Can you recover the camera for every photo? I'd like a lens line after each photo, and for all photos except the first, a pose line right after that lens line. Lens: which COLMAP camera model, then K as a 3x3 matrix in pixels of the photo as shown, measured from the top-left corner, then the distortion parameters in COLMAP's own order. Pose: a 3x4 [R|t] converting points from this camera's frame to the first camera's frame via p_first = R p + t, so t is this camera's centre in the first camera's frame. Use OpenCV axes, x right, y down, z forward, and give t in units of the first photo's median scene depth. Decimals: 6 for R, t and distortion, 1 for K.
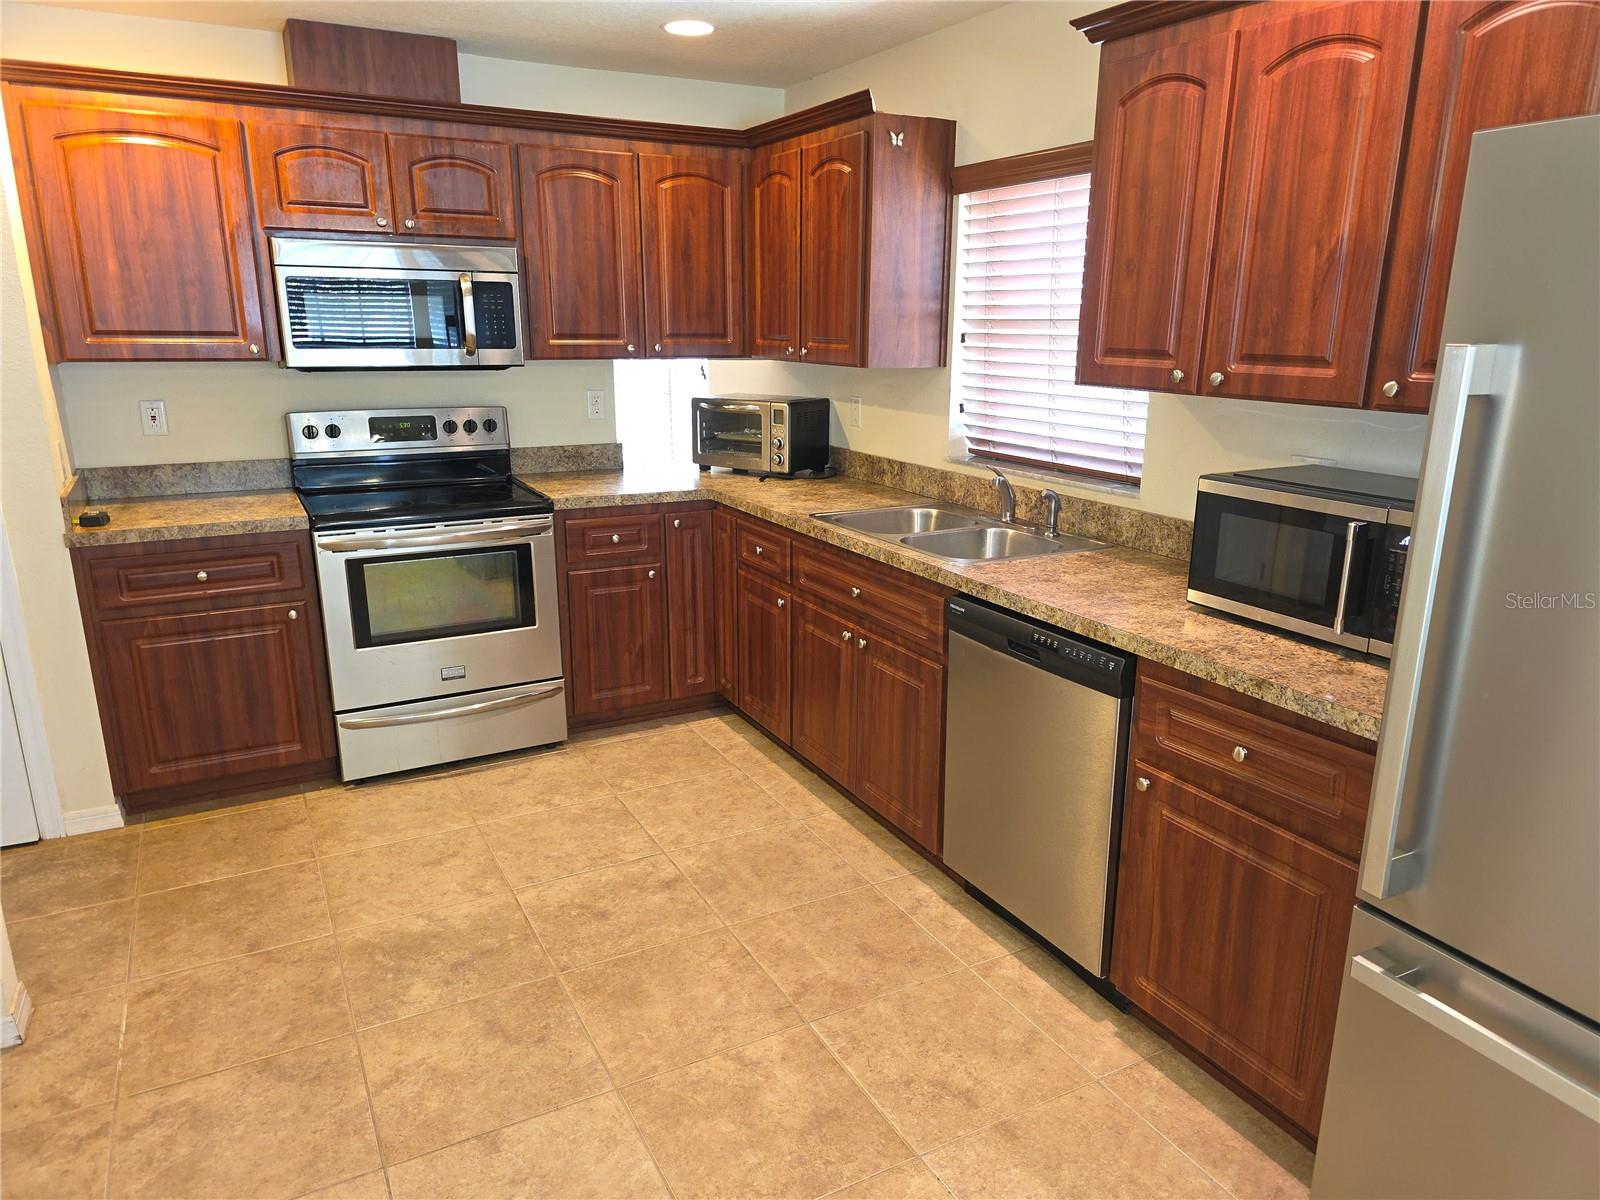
lens RADIAL K [[1072.0, 0, 800.0], [0, 1072.0, 600.0], [0, 0, 1]] dist [0.147717, -0.160864]
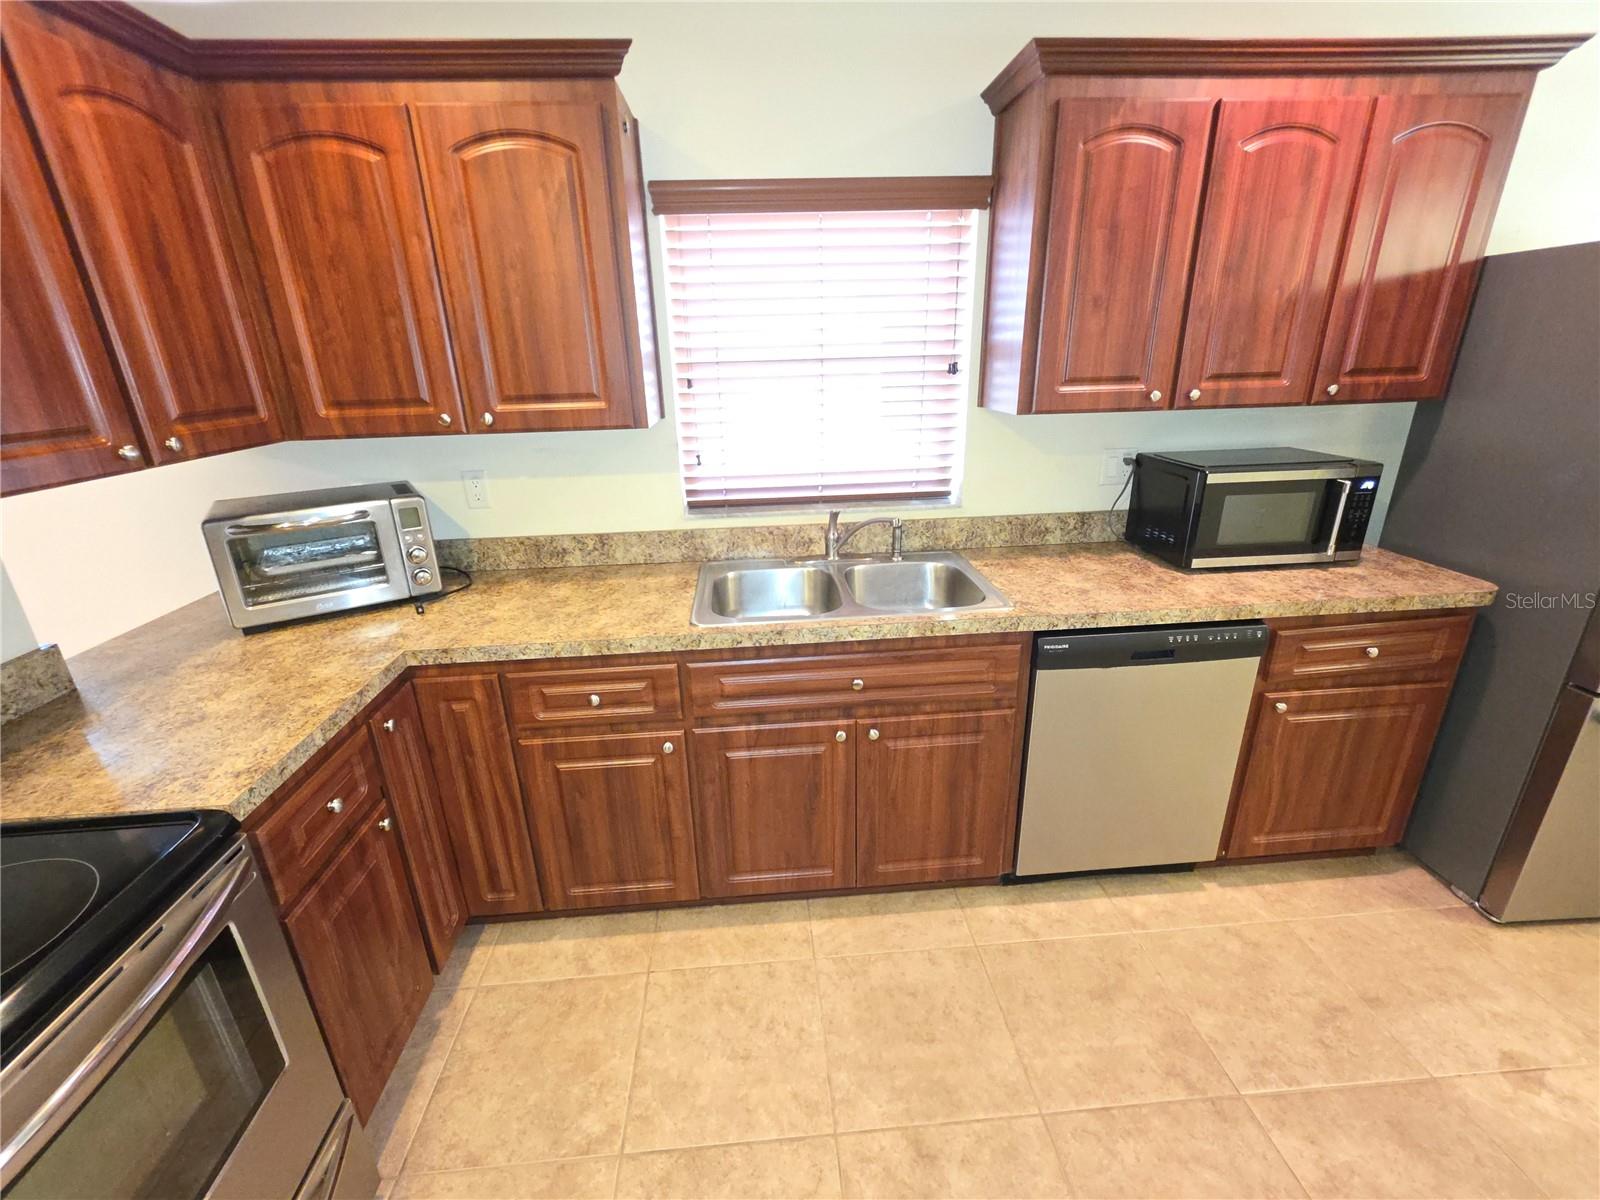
lens RADIAL K [[689.5, 0, 800.0], [0, 689.5, 600.0], [0, 0, 1]] dist [-0.001416, 0.003239]
pose [[0.407128, -0.326994, 0.852831, -0.516984], [0.263275, 0.936102, 0.233238, -0.263138], [-0.874604, 0.129572, 0.467203, 0.973005]]
